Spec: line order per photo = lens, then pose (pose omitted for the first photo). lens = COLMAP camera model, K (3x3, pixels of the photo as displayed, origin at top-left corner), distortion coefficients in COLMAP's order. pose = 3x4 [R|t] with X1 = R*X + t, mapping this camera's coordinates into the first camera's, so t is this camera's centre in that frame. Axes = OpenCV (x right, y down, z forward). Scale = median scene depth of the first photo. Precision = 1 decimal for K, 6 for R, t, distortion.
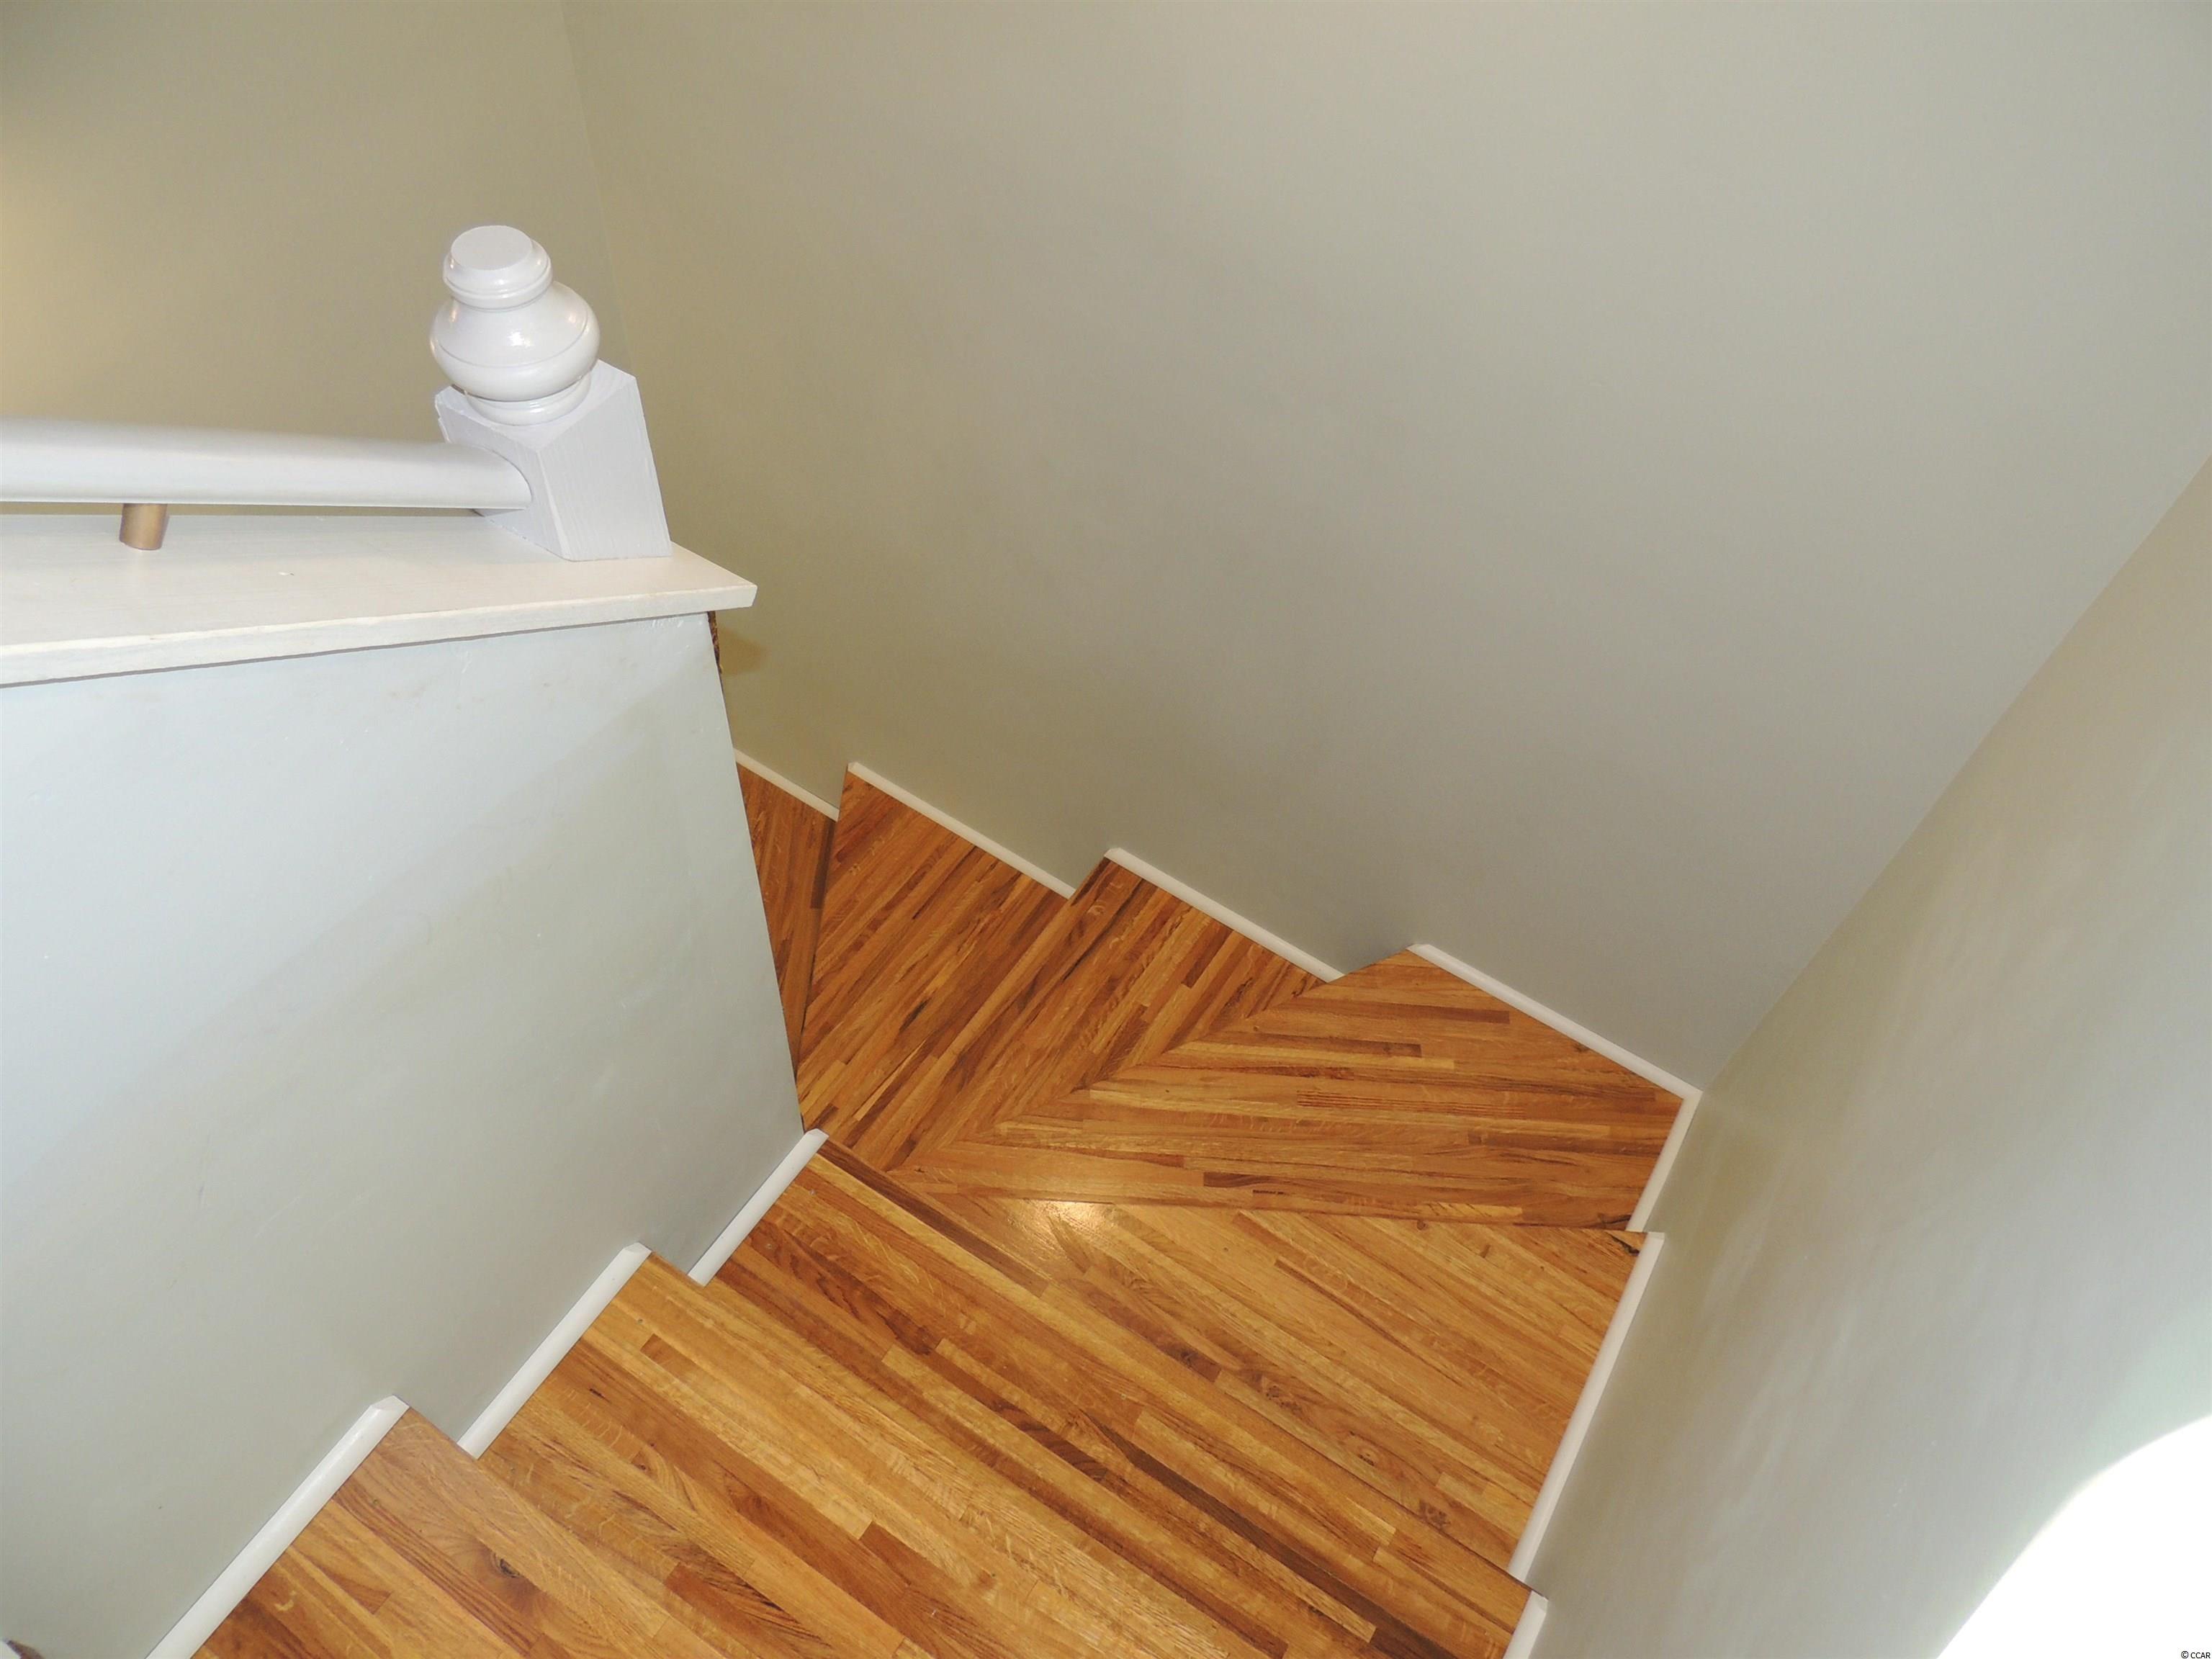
lens RADIAL K [[1575.5, 0, 1104.7], [0, 1575.5, 830.8], [0, 0, 1]] dist [-0.020469, 0.002855]
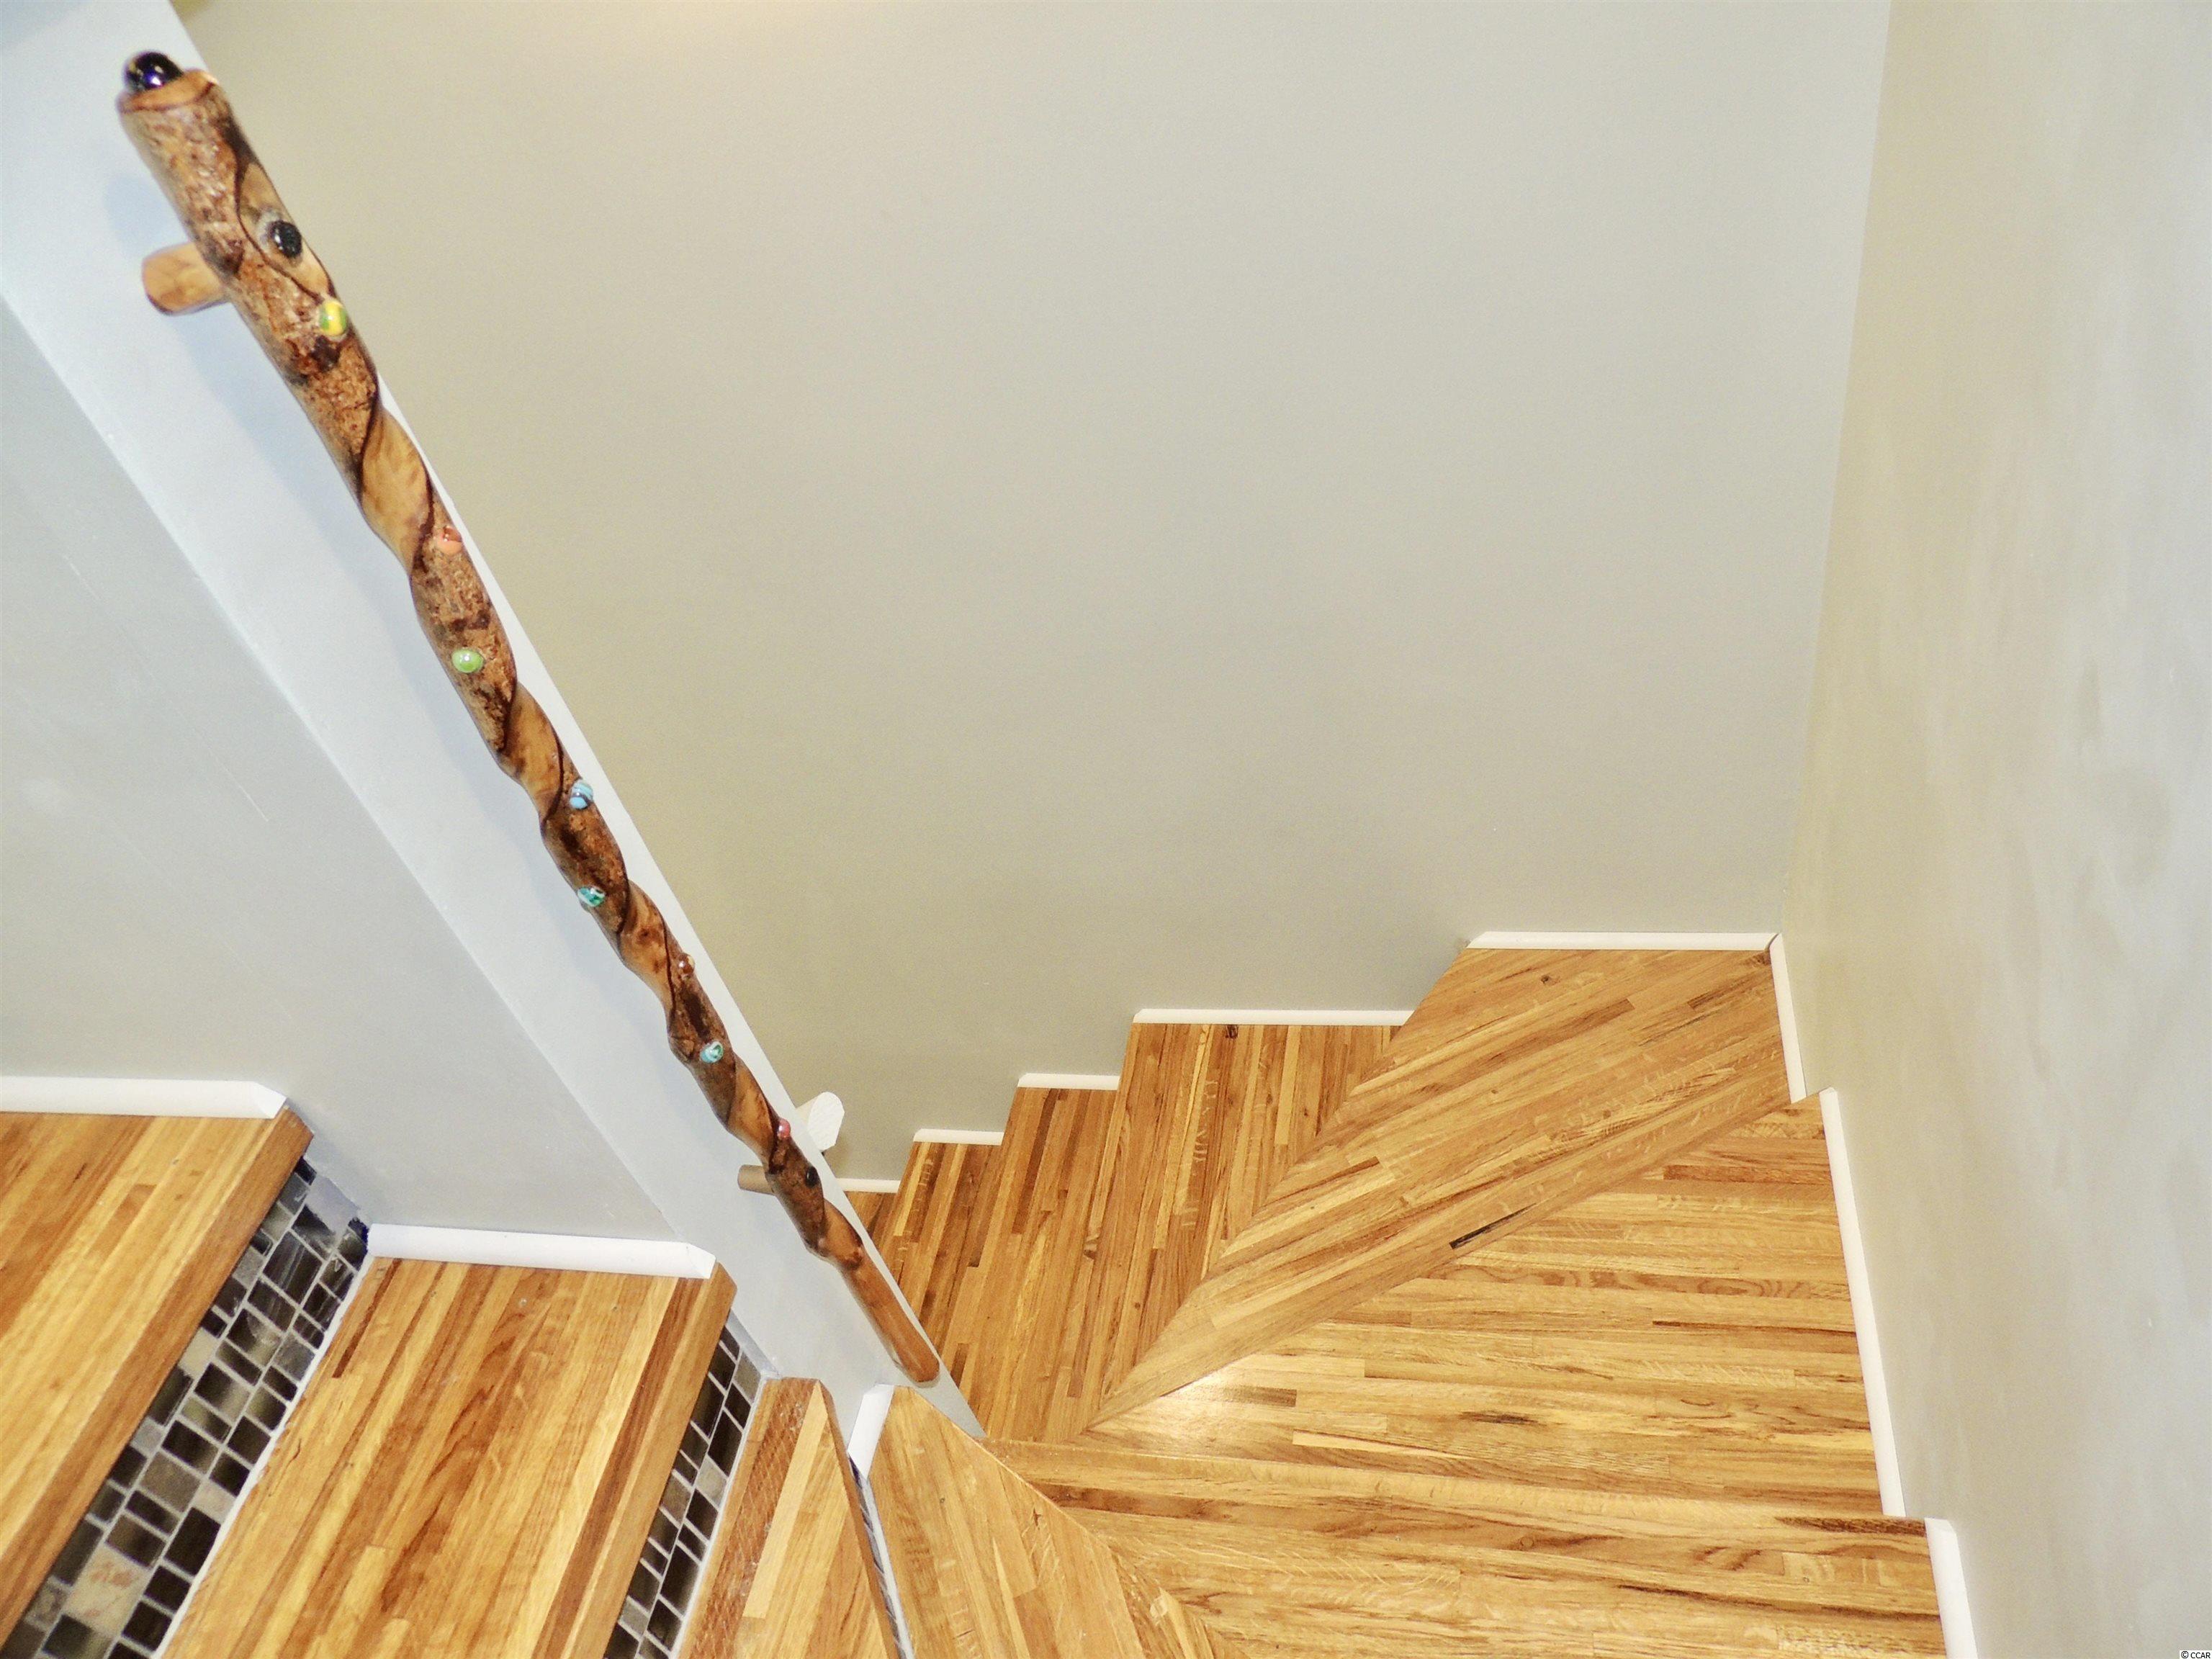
lens RADIAL K [[1575.5, 0, 1107.0], [0, 1575.5, 827.4], [0, 0, 1]] dist [-0.020469, 0.002855]
pose [[0.349003, 0.530840, -0.772273, 0.178466], [-0.583613, 0.767891, 0.264084, -0.134028], [0.733208, 0.358542, 0.577801, 0.470075]]
